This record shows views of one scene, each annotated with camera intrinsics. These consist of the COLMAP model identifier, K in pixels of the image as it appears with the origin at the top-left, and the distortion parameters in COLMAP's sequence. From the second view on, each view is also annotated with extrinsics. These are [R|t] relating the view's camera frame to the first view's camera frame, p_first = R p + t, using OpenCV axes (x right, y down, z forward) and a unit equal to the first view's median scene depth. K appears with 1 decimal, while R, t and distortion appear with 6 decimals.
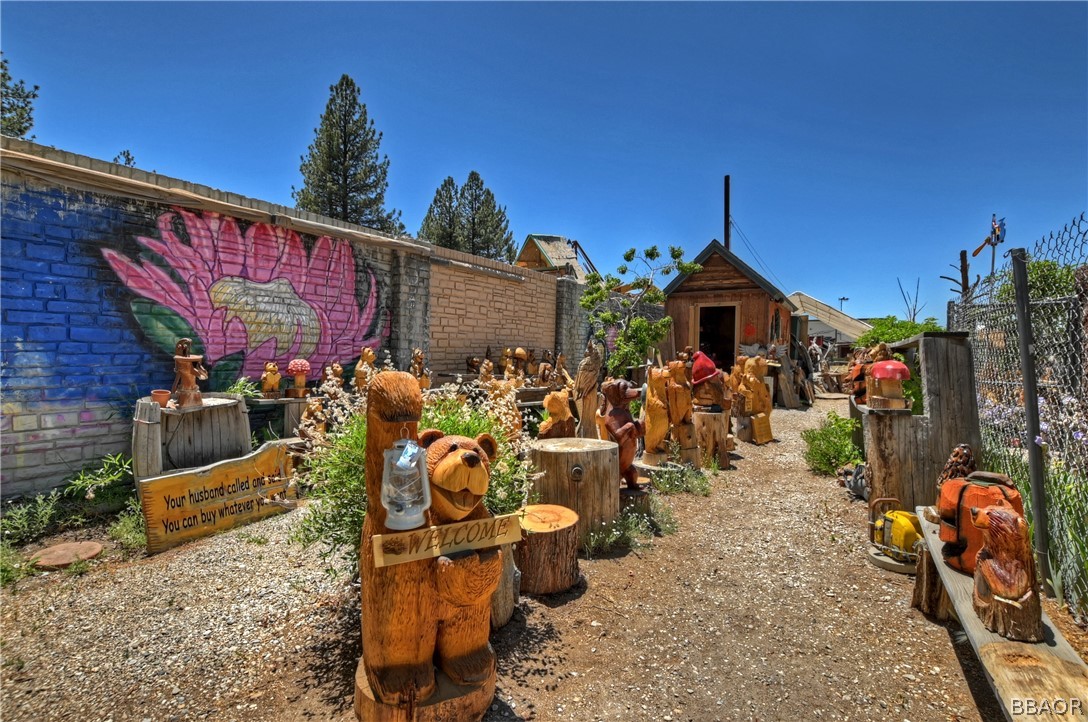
lens RADIAL K [[493.6, 0, 541.7], [0, 493.6, 365.8], [0, 0, 1]] dist [-0.026387, 0.005576]
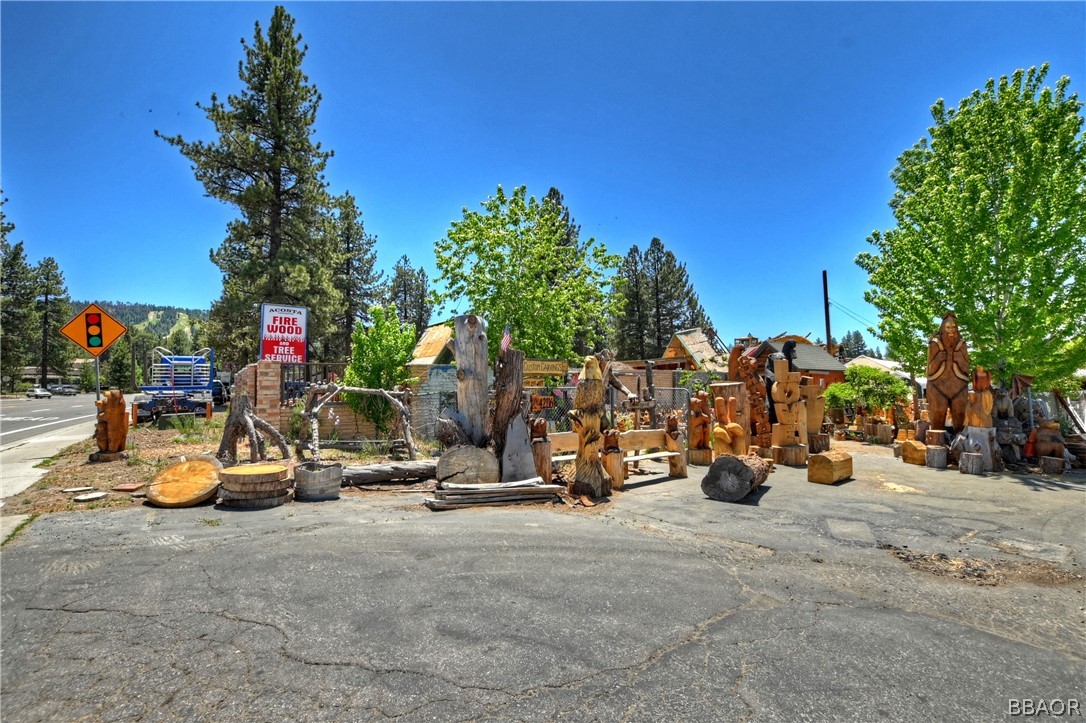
lens RADIAL K [[463.5, 0, 543.0], [0, 463.5, 361.5], [0, 0, 1]] dist [-0.018937, 0.000228]
pose [[0.923809, -0.044641, -0.380241, 0.031159], [0.008135, 0.995243, -0.097079, -0.001574], [0.382766, 0.086589, 0.919778, -0.129460]]
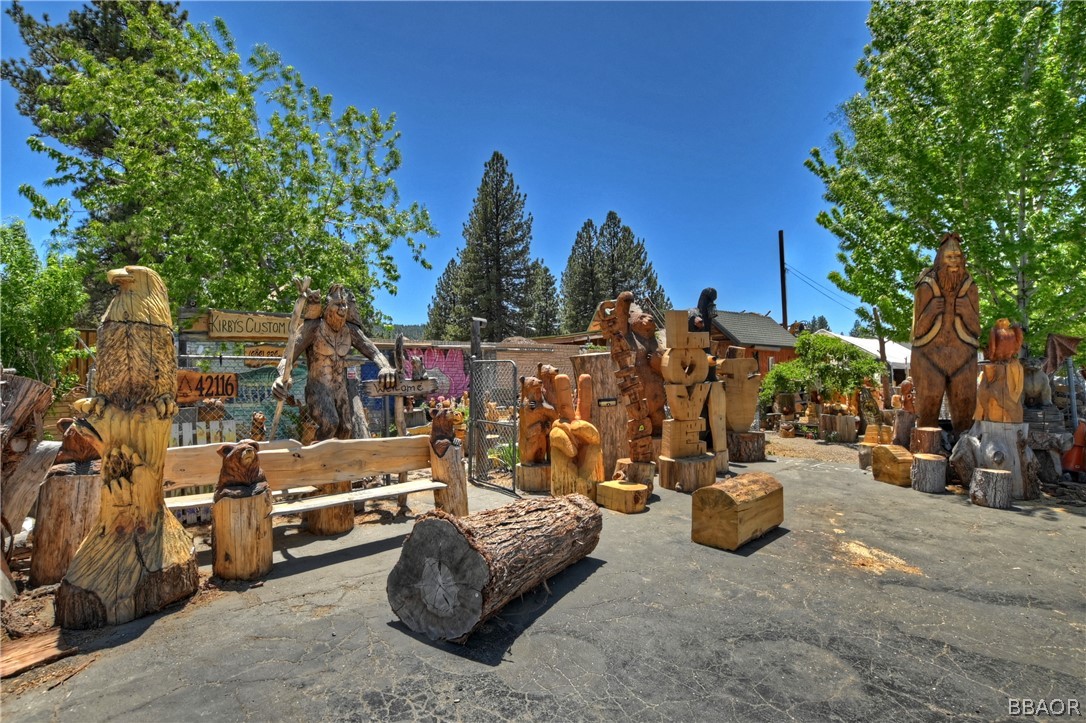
lens RADIAL K [[491.8, 0, 531.5], [0, 491.8, 358.7], [0, 0, 1]] dist [-0.016184, 0.000104]
pose [[0.946370, -0.038904, -0.320735, 0.044999], [0.016428, 0.997234, -0.072488, -0.000790], [0.322668, 0.063332, 0.944391, -0.075009]]
